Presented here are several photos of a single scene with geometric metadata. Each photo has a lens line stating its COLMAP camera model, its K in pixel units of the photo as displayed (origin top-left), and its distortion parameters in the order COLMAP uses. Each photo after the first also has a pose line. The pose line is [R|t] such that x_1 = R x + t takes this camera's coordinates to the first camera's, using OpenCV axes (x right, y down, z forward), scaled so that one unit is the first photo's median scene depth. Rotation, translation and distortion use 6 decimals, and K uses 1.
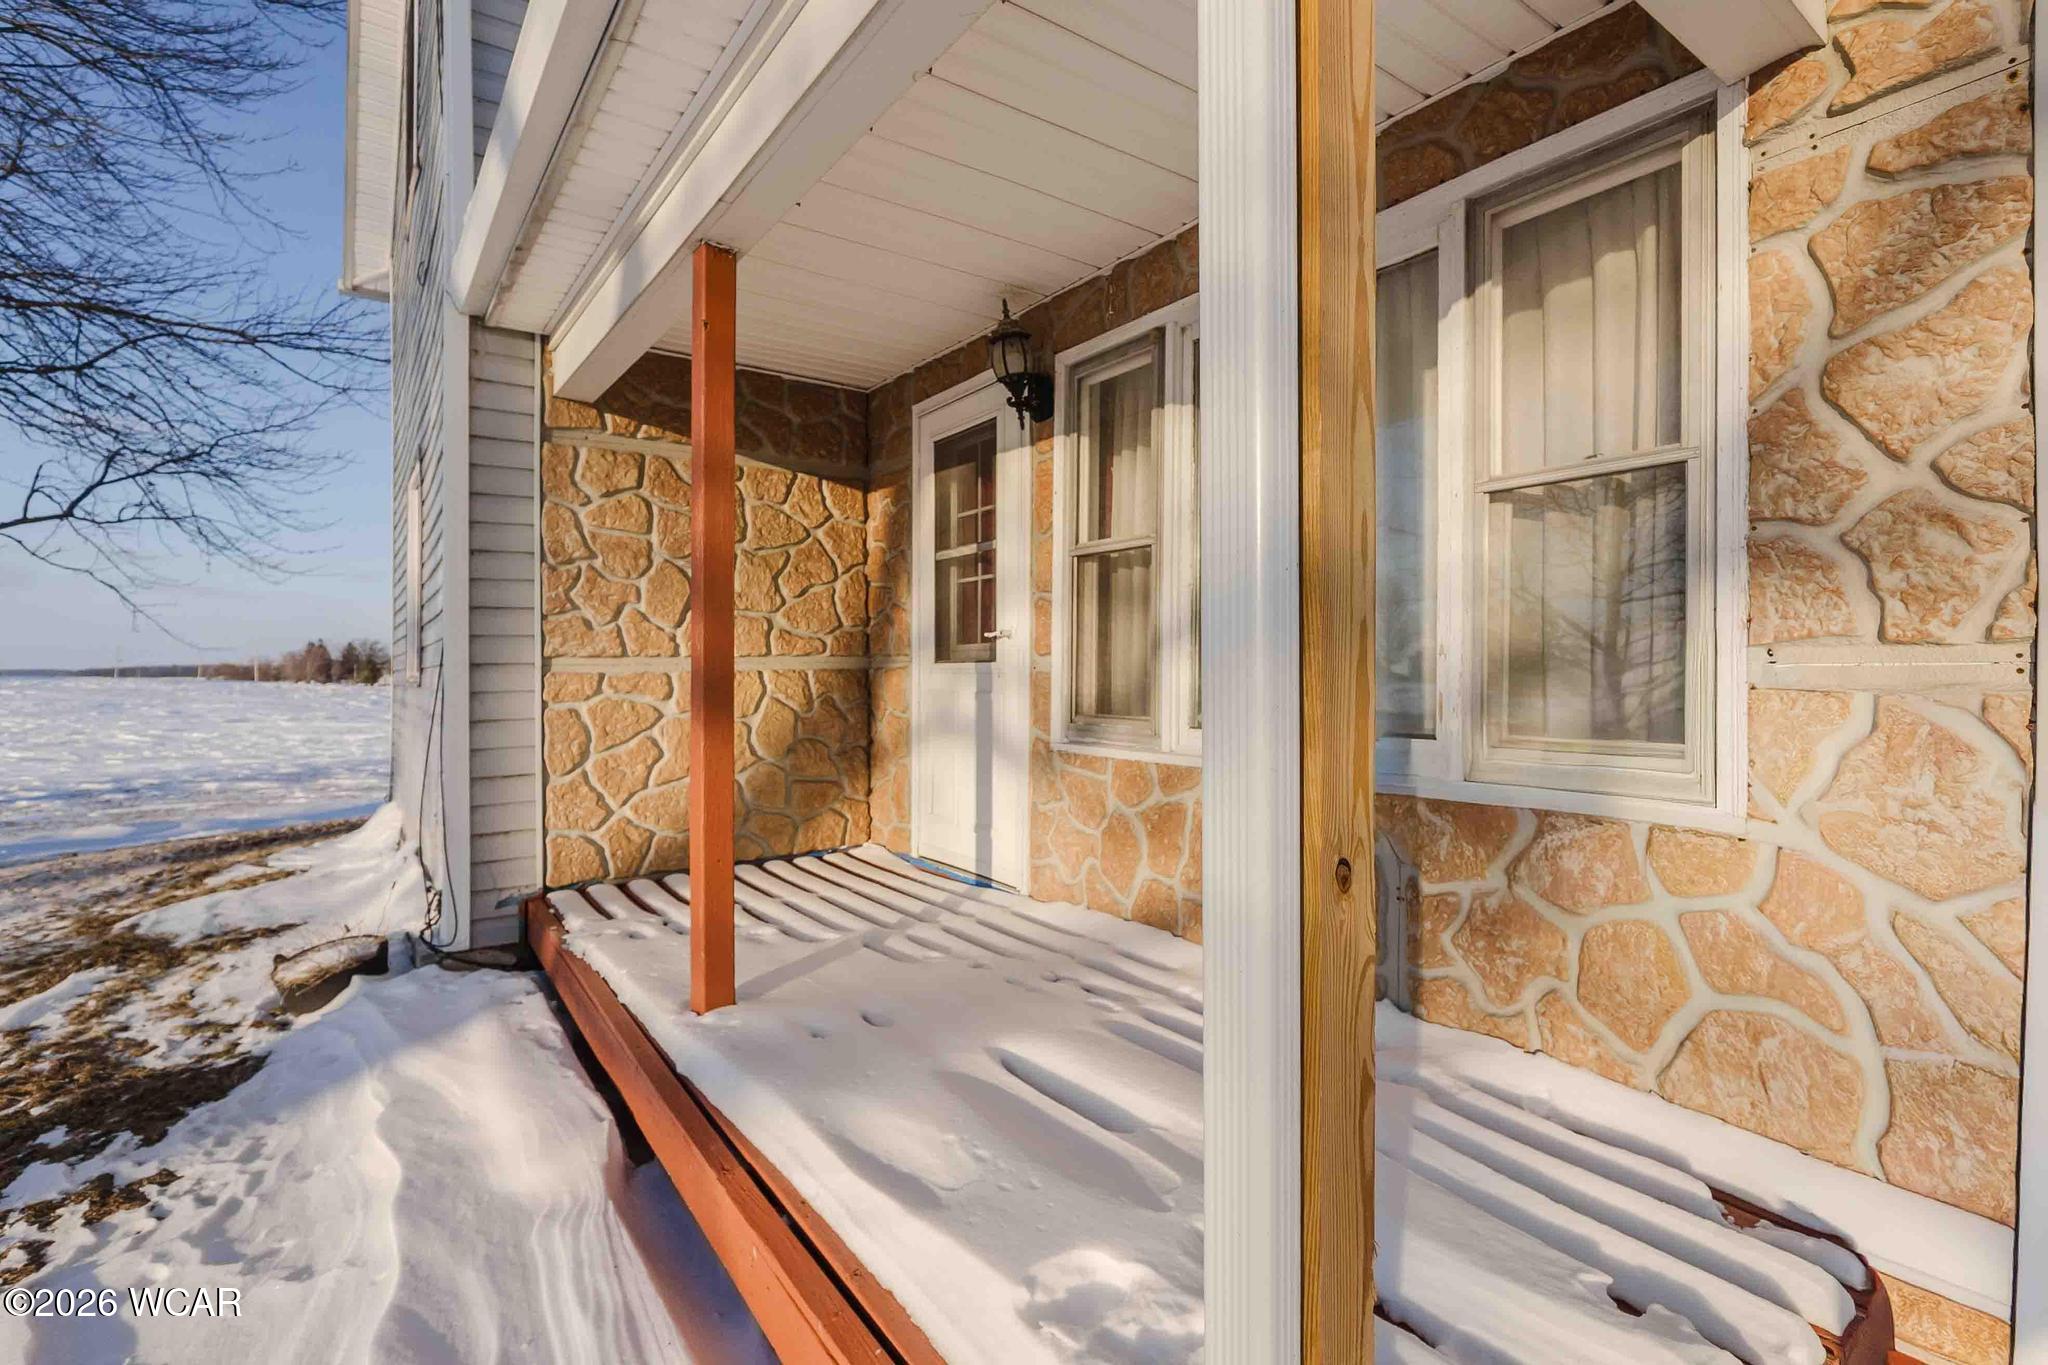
lens RADIAL K [[960.6, 0, 1024.0], [0, 960.6, 682.5], [0, 0, 1]] dist [-0.001392, -0.000170]
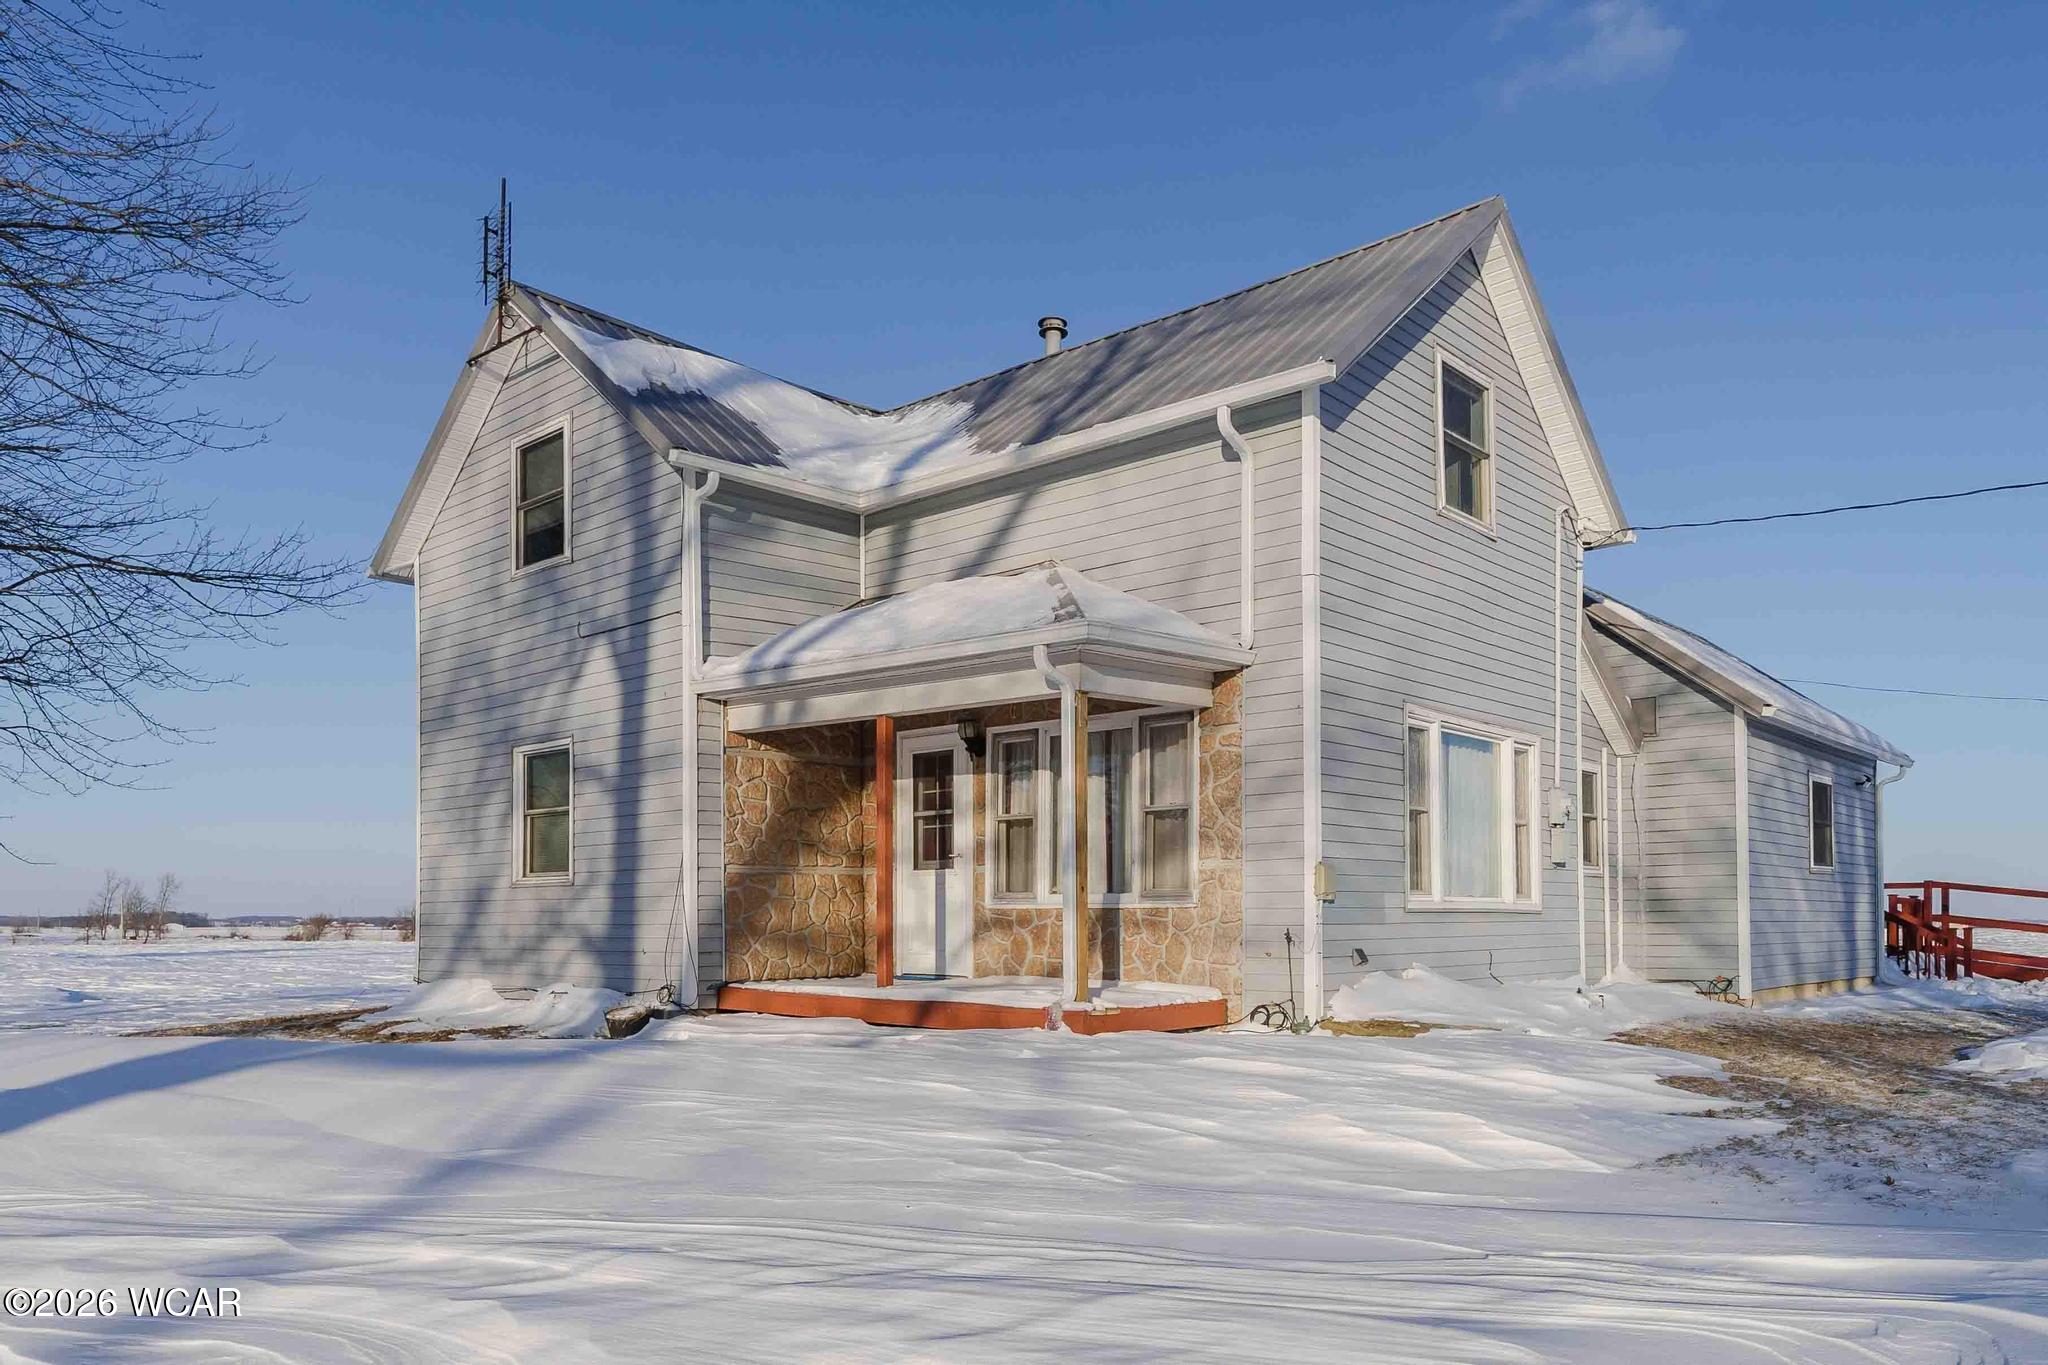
lens RADIAL K [[1364.4, 0, 1024.0], [0, 1364.4, 682.5], [0, 0, 1]] dist [-0.004500, -0.001430]
pose [[0.980441, 0.038103, 0.193091, -0.496633], [-0.003175, 0.984016, -0.178053, 0.115332], [-0.196789, 0.173957, 0.964890, -2.100949]]
